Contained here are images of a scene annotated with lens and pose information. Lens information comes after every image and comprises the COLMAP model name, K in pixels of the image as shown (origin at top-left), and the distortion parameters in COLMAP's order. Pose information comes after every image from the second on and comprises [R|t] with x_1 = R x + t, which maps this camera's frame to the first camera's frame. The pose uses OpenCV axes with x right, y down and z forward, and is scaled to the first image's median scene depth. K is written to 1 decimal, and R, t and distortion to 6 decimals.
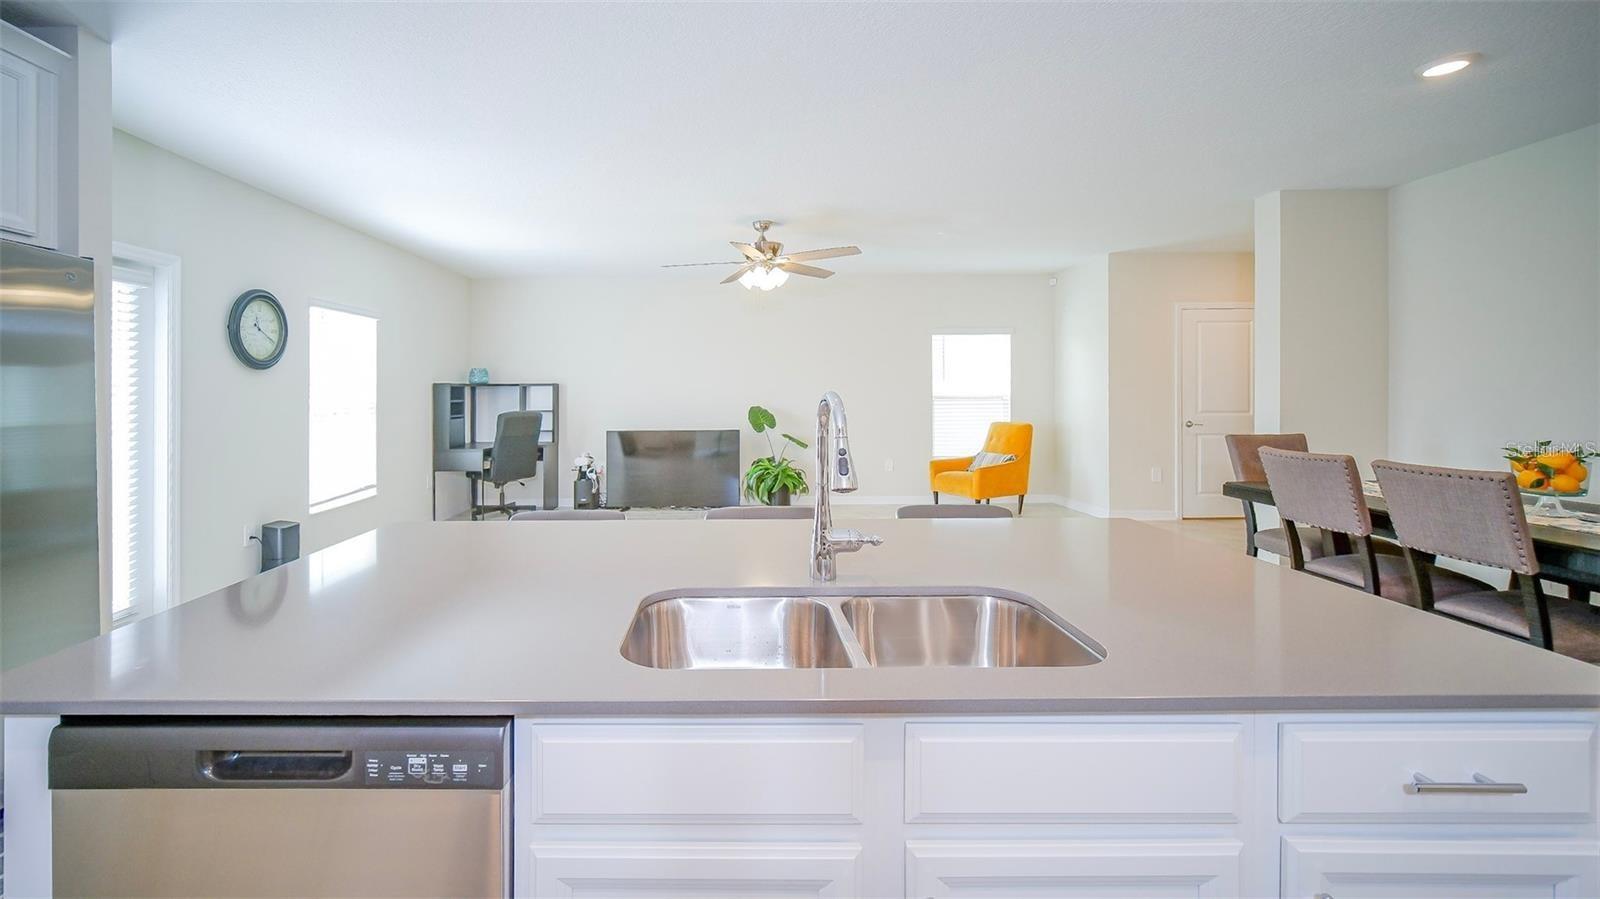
lens RADIAL K [[666.6, 0, 726.0], [0, 666.6, 390.9], [0, 0, 1]] dist [-0.000482, -0.000099]
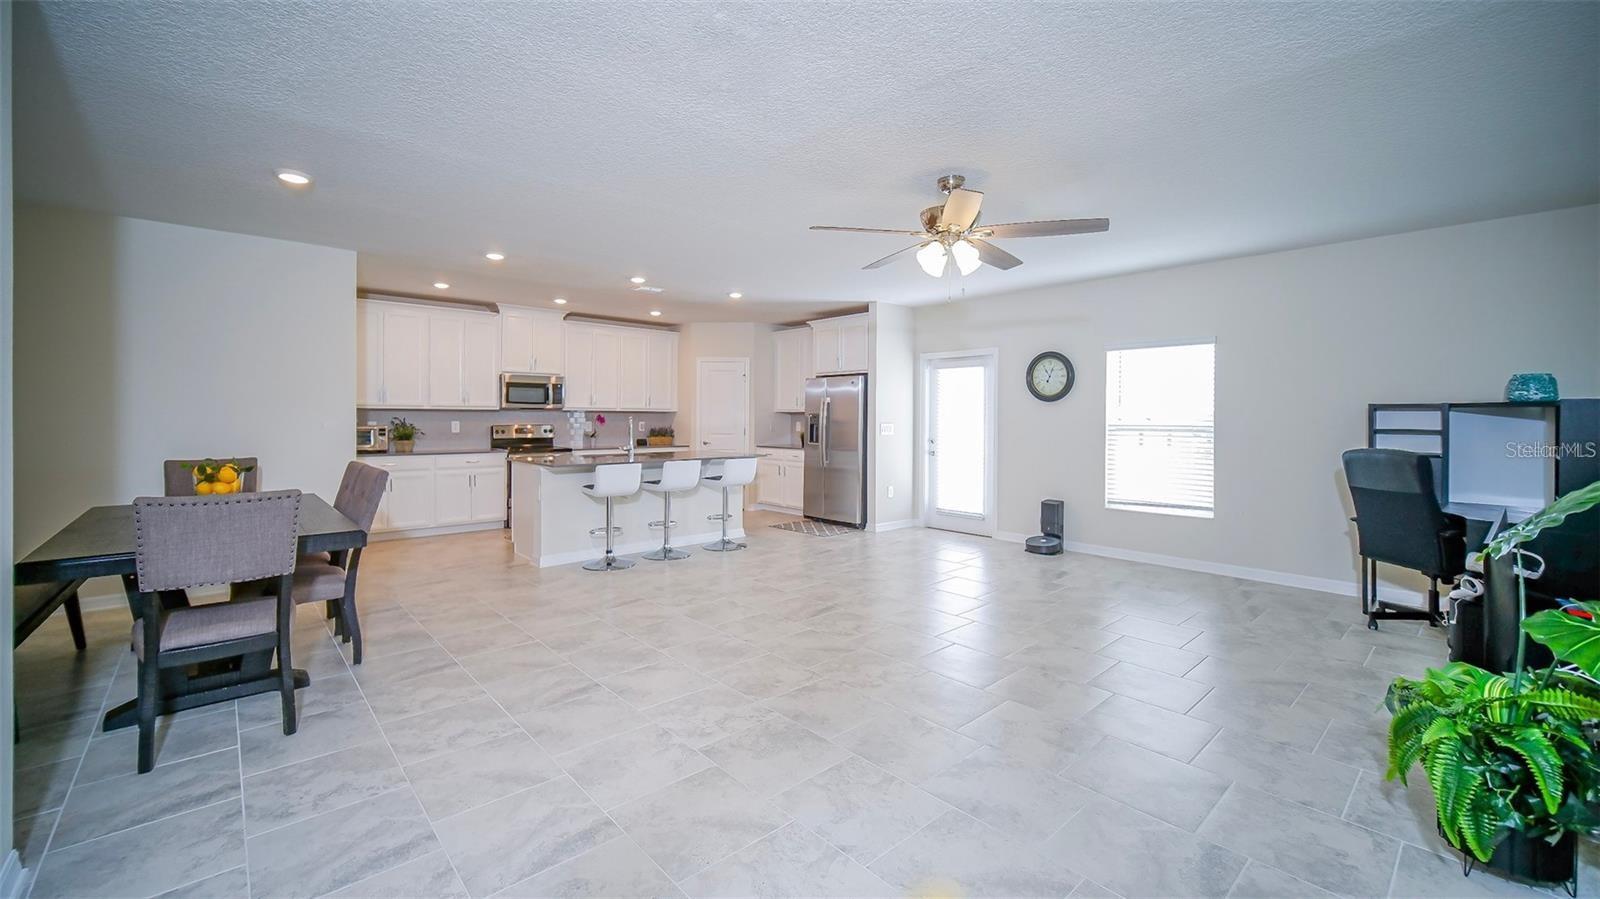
lens RADIAL K [[646.9, 0, 798.9], [0, 646.9, 436.4], [0, 0, 1]] dist [-0.000765, -0.000080]
pose [[-0.735589, 0.027448, -0.676872, 0.479172], [0.003822, 0.999331, 0.036370, -0.004892], [0.677418, 0.024167, -0.735201, 1.045289]]
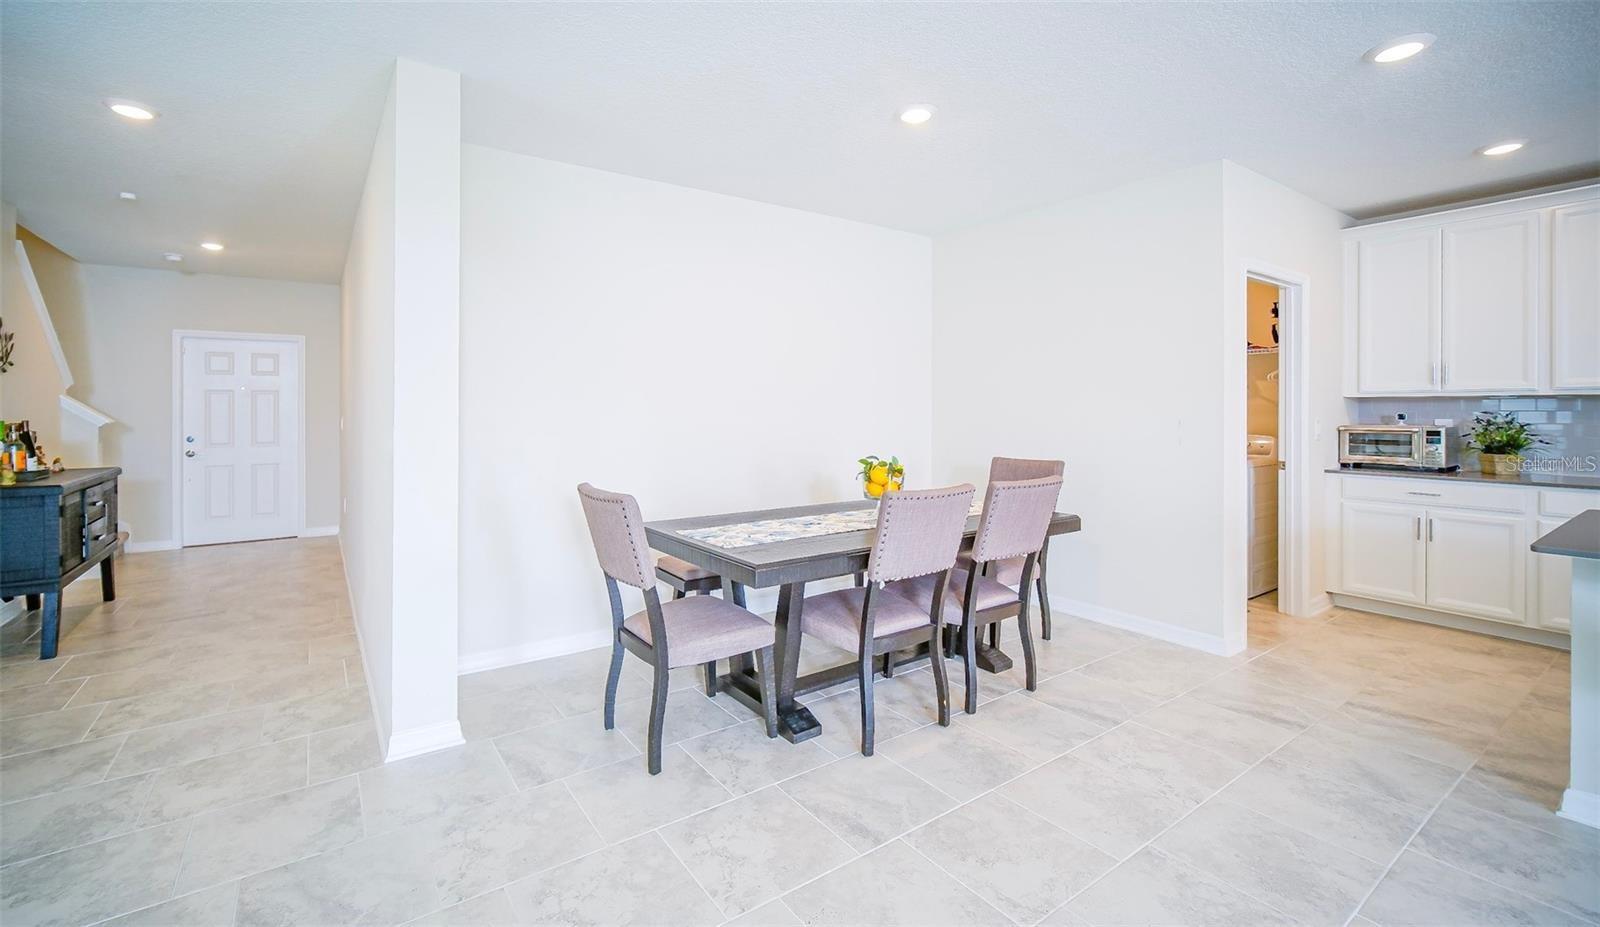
lens RADIAL K [[671.4, 0, 768.0], [0, 671.4, 409.1], [0, 0, 1]] dist [-0.000375, 0.000044]
pose [[-0.568573, 0.012038, 0.822545, 0.129304], [0.007255, 0.999927, -0.009618, -0.000742], [-0.822601, 0.000499, -0.568619, 0.716724]]
